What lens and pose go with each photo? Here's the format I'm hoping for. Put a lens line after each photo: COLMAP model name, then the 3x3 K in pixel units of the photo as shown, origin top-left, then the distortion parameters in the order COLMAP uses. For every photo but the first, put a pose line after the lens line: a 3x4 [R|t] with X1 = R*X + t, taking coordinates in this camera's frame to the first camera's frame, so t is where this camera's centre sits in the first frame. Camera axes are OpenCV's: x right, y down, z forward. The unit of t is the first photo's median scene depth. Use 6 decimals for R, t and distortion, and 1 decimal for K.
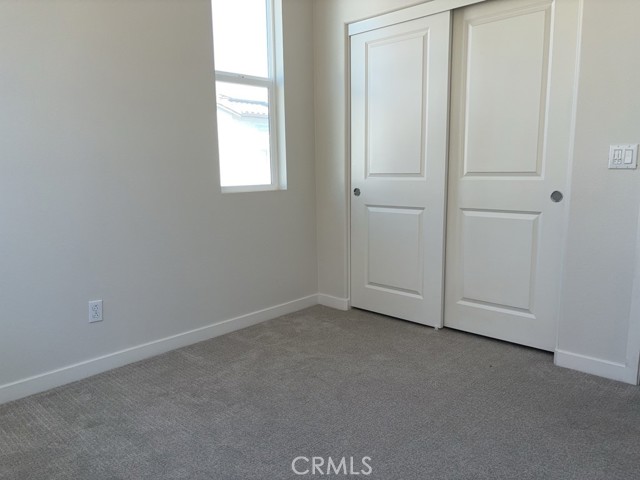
lens RADIAL K [[485.9, 0, 319.2], [0, 485.9, 242.5], [0, 0, 1]] dist [0.051435, -0.055430]
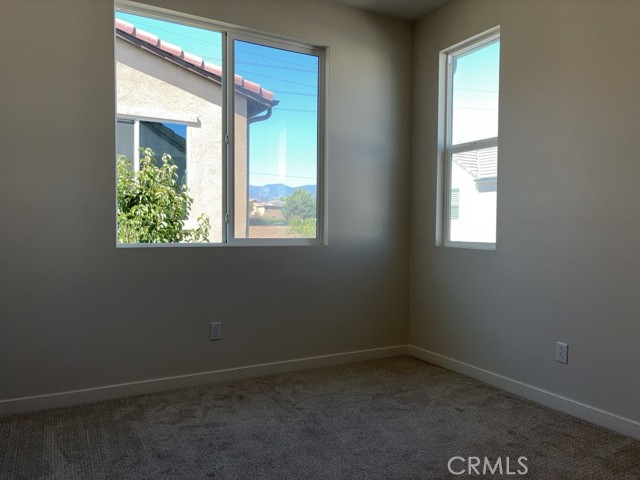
lens RADIAL K [[485.9, 0, 317.8], [0, 485.9, 239.3], [0, 0, 1]] dist [0.051435, -0.055430]
pose [[-0.316989, 0.045083, -0.947357, 0.544410], [-0.145731, 0.984692, 0.095622, -0.098650], [0.937166, 0.168370, -0.305566, 0.565851]]
